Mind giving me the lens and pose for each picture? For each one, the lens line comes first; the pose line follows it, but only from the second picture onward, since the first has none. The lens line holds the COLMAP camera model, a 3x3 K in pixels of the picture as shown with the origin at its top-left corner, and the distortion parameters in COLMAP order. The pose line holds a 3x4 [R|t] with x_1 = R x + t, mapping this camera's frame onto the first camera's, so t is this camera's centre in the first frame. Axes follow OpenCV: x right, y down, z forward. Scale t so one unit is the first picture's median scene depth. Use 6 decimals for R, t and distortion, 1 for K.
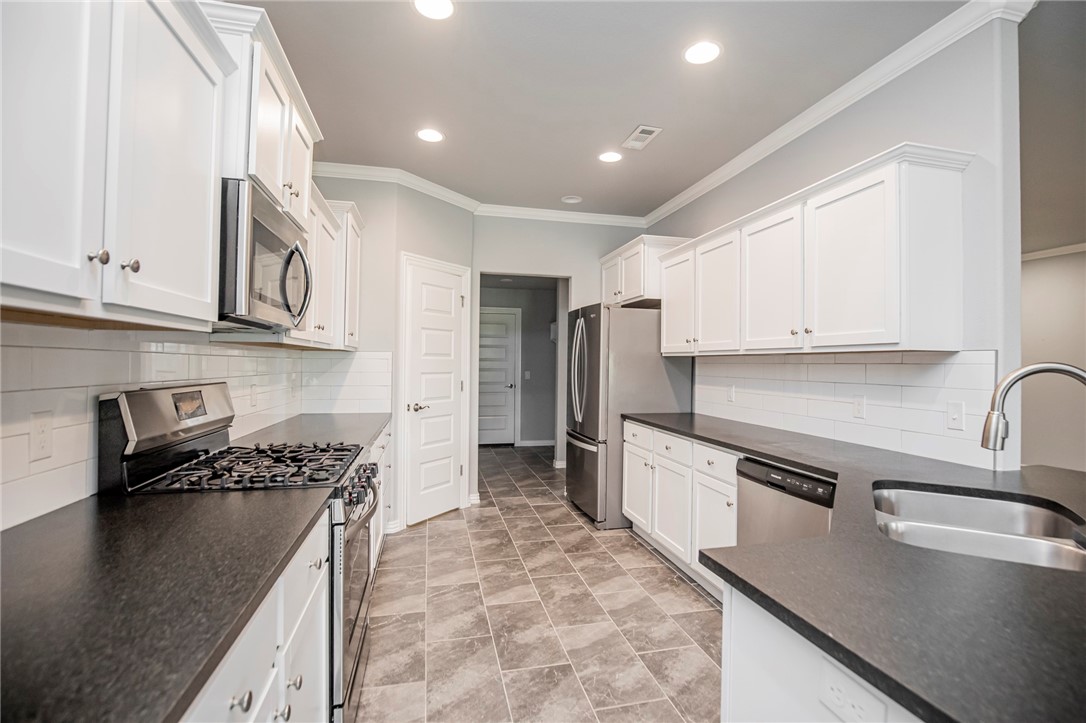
lens RADIAL K [[505.9, 0, 551.2], [0, 505.9, 357.6], [0, 0, 1]] dist [-0.034910, 0.007729]
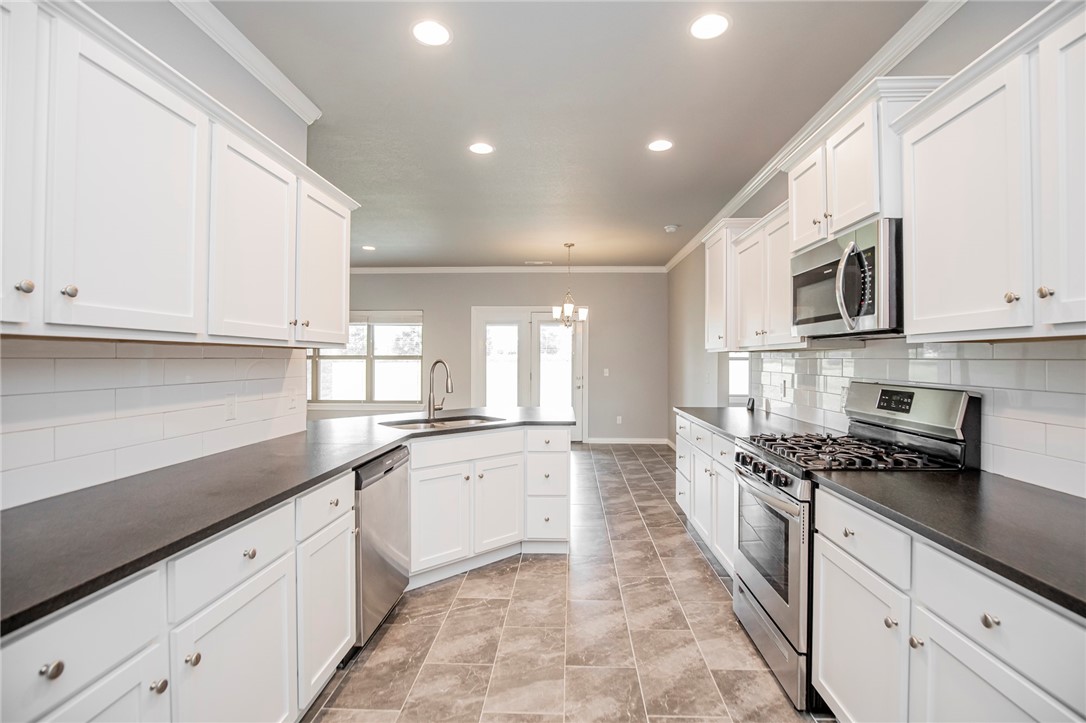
lens RADIAL K [[505.9, 0, 551.2], [0, 505.9, 357.6], [0, 0, 1]] dist [-0.034910, 0.007729]
pose [[-0.961604, -0.013532, 0.274107, -0.169555], [-0.017312, 0.999785, -0.011379, 0.011500], [-0.273894, -0.015688, -0.961632, 1.692669]]
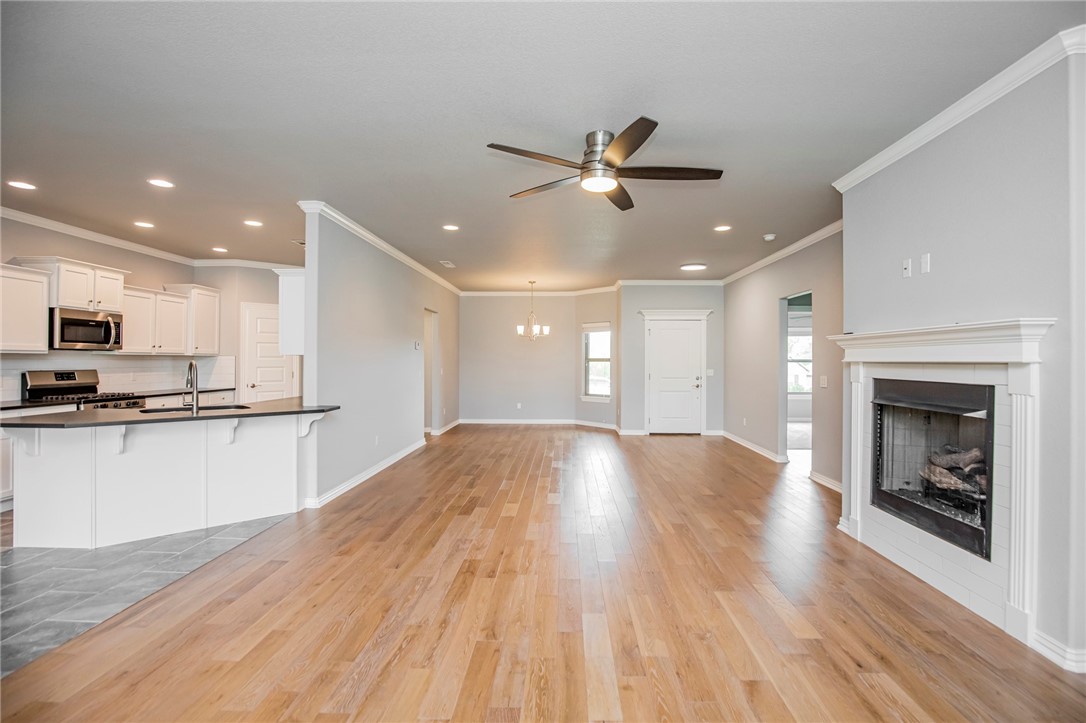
lens RADIAL K [[505.9, 0, 551.2], [0, 505.9, 357.6], [0, 0, 1]] dist [-0.034910, 0.007729]
pose [[0.964978, -0.009842, -0.262146, 2.011217], [0.011038, 0.999934, 0.003089, 0.003246], [0.262099, -0.005874, 0.965023, -0.764807]]
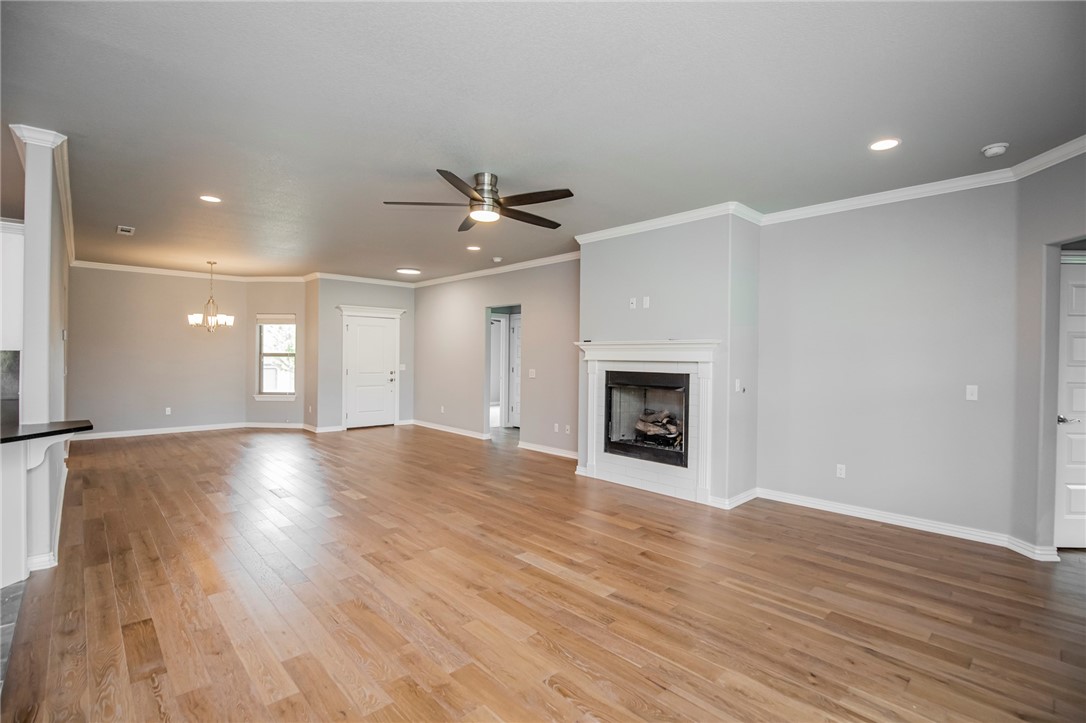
lens RADIAL K [[505.9, 0, 551.2], [0, 505.9, 357.6], [0, 0, 1]] dist [-0.034910, 0.007729]
pose [[0.864949, -0.004991, 0.501834, 1.201958], [-0.005264, 0.999805, 0.019017, -0.021919], [-0.501831, -0.019090, 0.864755, -0.955945]]
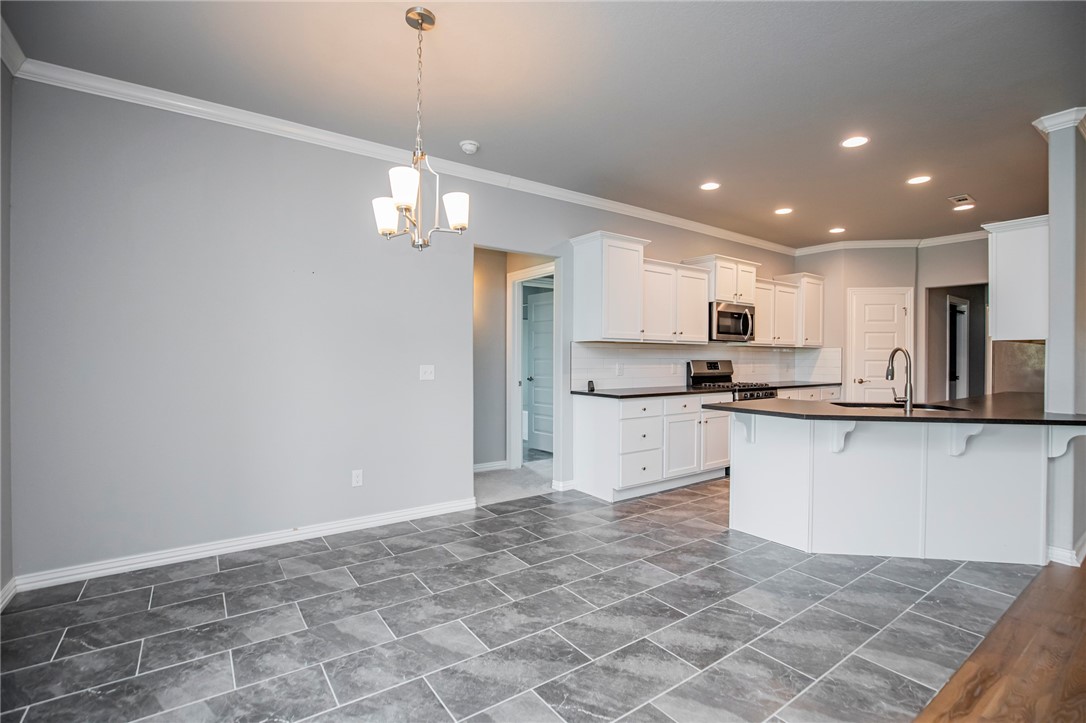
lens RADIAL K [[500.2, 0, 553.1], [0, 500.2, 359.2], [0, 0, 1]] dist [-0.026312, 0.000808]
pose [[0.381641, -0.003889, -0.924302, 1.329889], [0.009780, 0.999952, -0.000169, 0.028992], [0.924259, -0.008975, 0.381661, -0.852971]]
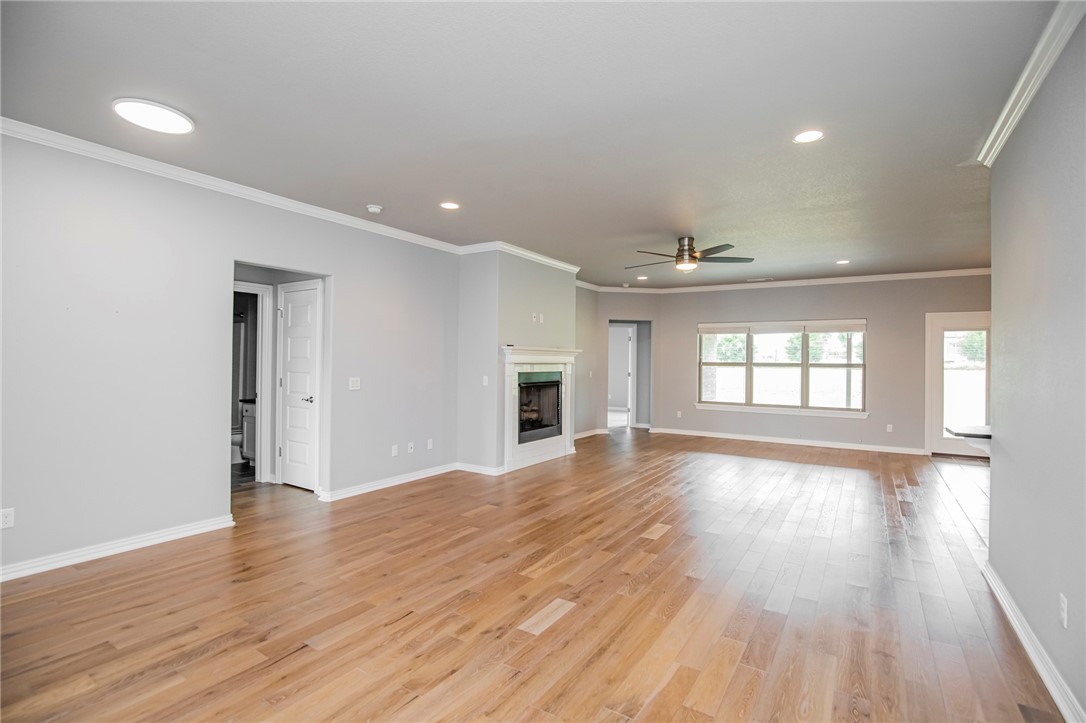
lens RADIAL K [[505.9, 0, 551.2], [0, 505.9, 357.6], [0, 0, 1]] dist [-0.034910, 0.007729]
pose [[-0.696287, -0.013821, 0.717631, 0.600950], [-0.027570, 0.999592, -0.007499, 0.016185], [-0.717234, -0.025007, -0.696384, 2.476643]]
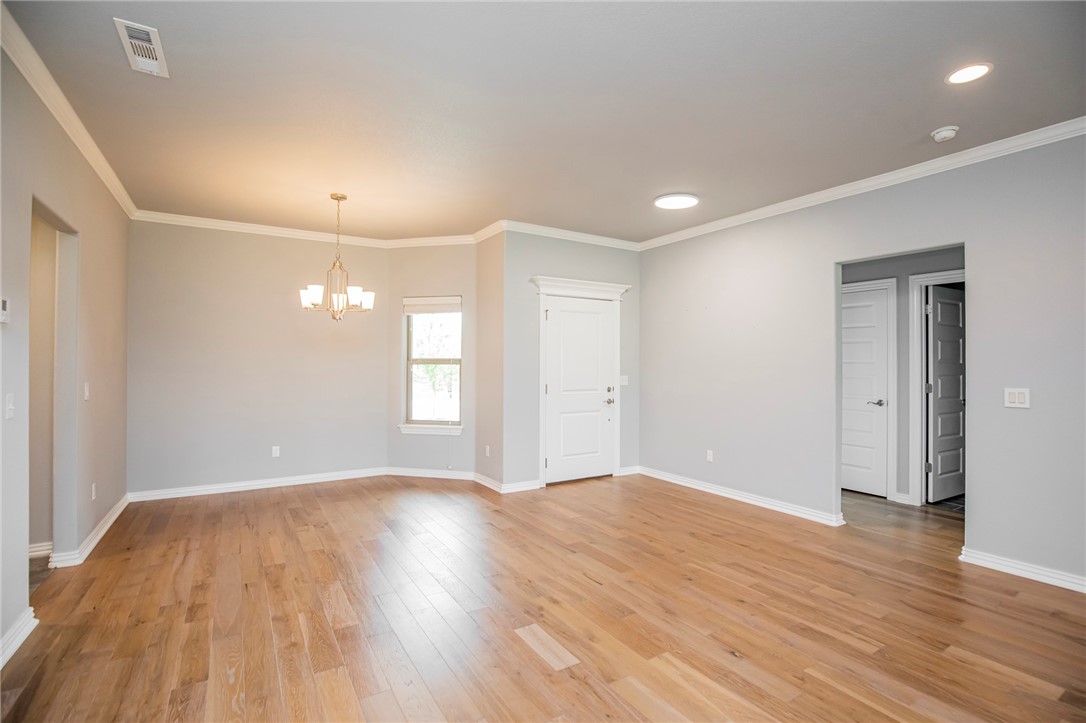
lens RADIAL K [[505.9, 0, 551.2], [0, 505.9, 357.6], [0, 0, 1]] dist [-0.034910, 0.007729]
pose [[0.947354, -0.005311, 0.320143, 1.076157], [0.004479, 0.999984, 0.003336, 0.016136], [-0.320156, -0.001726, 0.947363, 0.838822]]
